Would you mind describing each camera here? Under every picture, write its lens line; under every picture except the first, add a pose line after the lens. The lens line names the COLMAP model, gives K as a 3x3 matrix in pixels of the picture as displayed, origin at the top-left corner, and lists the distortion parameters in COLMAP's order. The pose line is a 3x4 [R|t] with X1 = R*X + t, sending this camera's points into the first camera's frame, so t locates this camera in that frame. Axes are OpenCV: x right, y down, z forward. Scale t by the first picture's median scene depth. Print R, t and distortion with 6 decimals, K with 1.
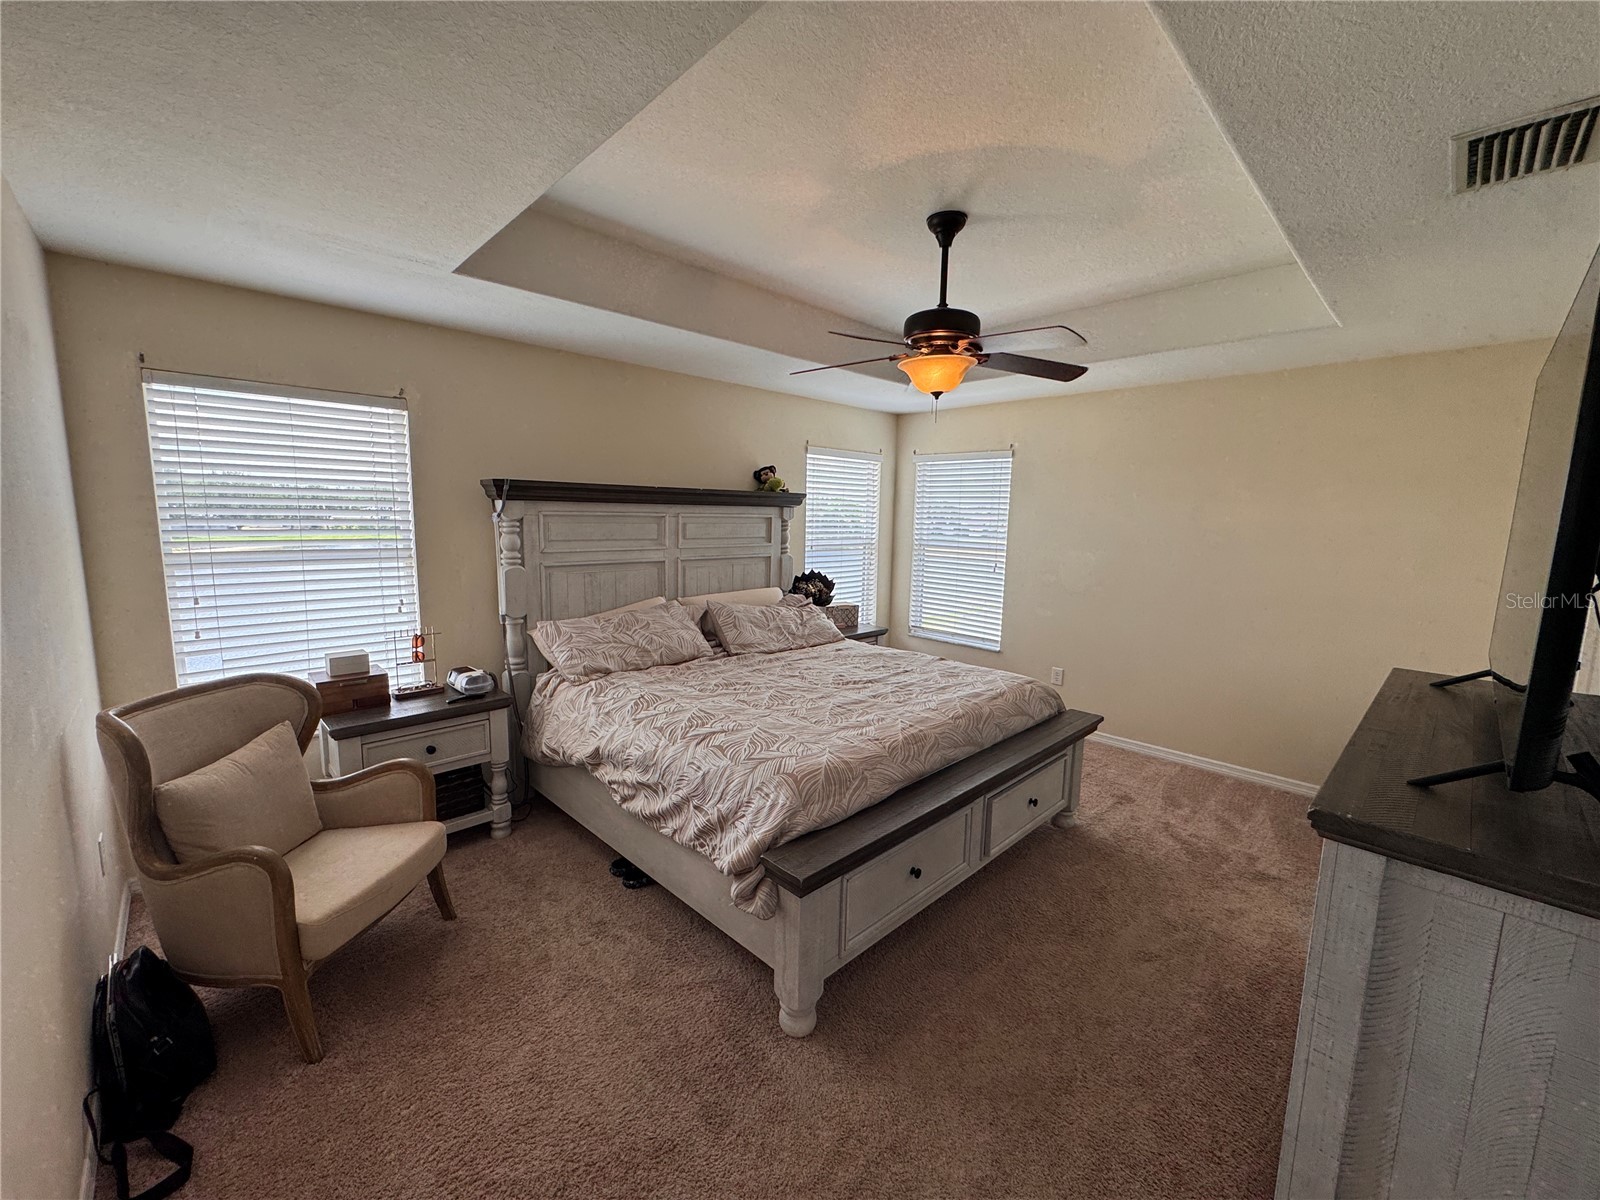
lens RADIAL K [[639.6, 0, 797.4], [0, 639.6, 600.1], [0, 0, 1]] dist [-0.003441, -0.000264]
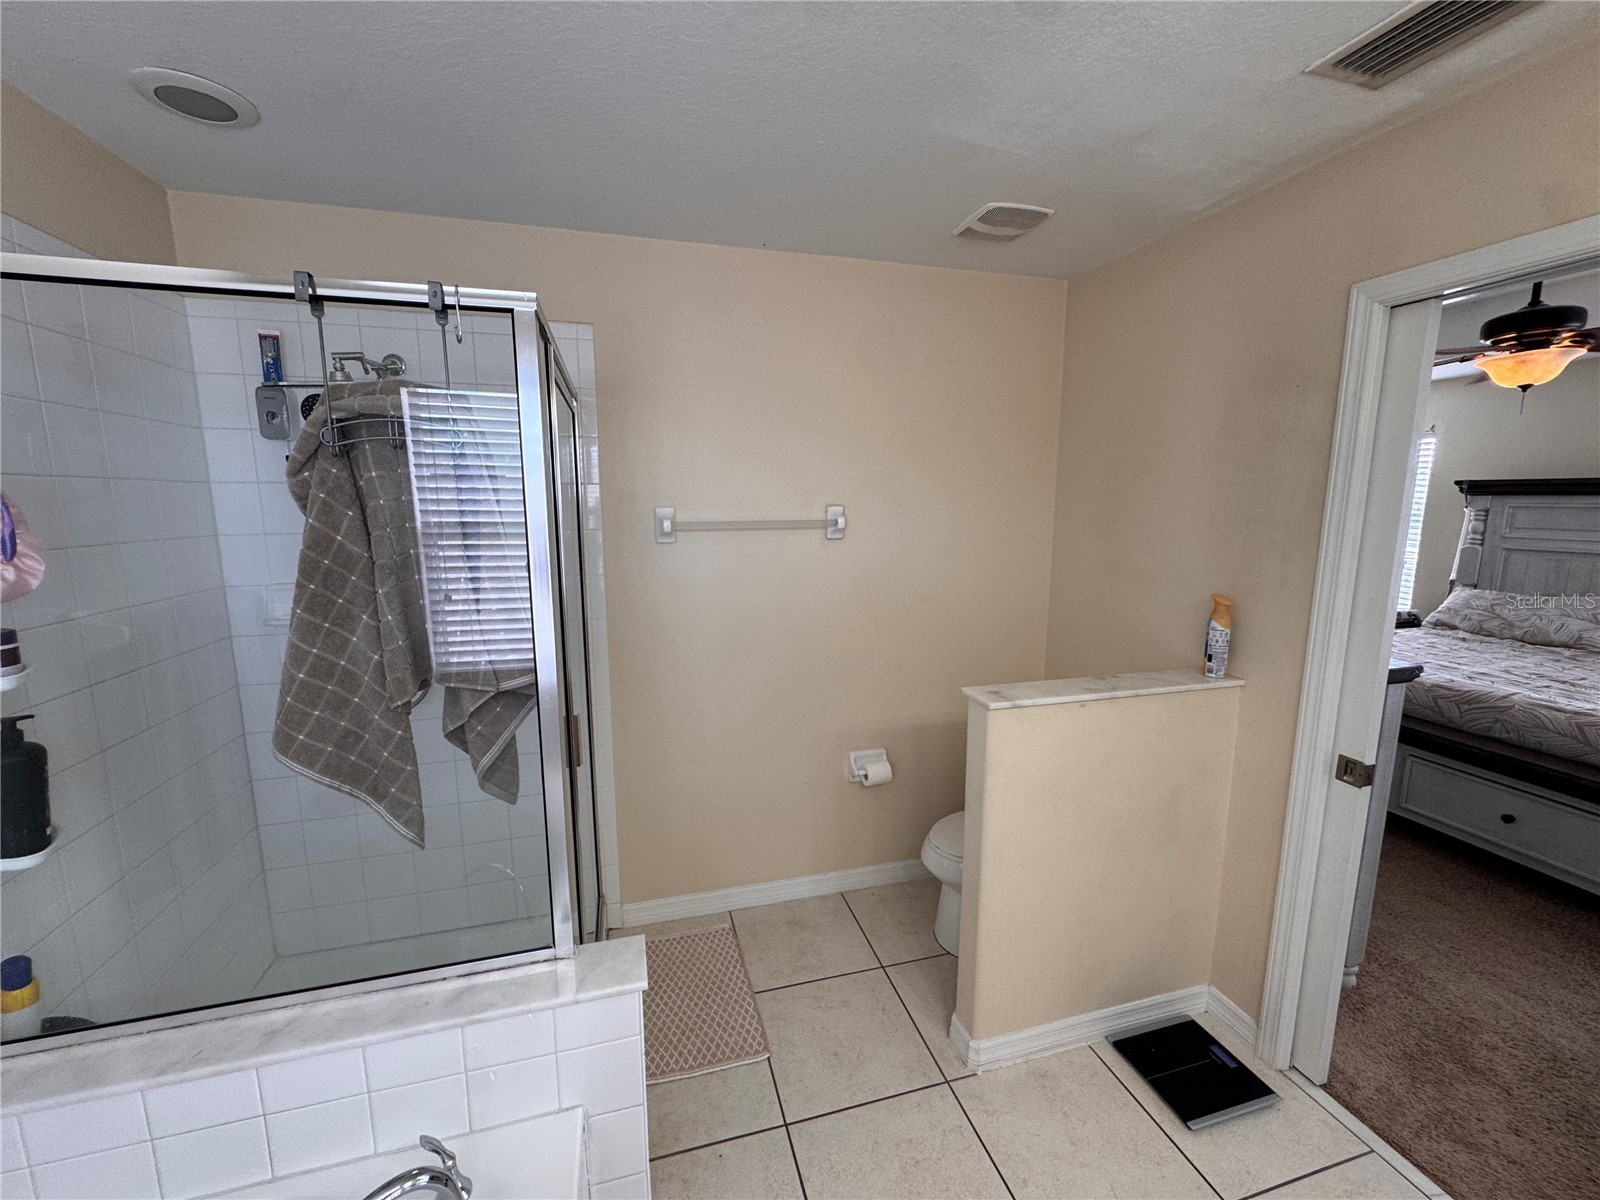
lens RADIAL K [[639.6, 0, 799.0], [0, 639.6, 599.0], [0, 0, 1]] dist [-0.003441, -0.000264]
pose [[-0.474344, 0.123187, -0.871678, 1.381301], [-0.124462, 0.970831, 0.204928, -0.041123], [0.871497, 0.205698, -0.445176, 0.388409]]
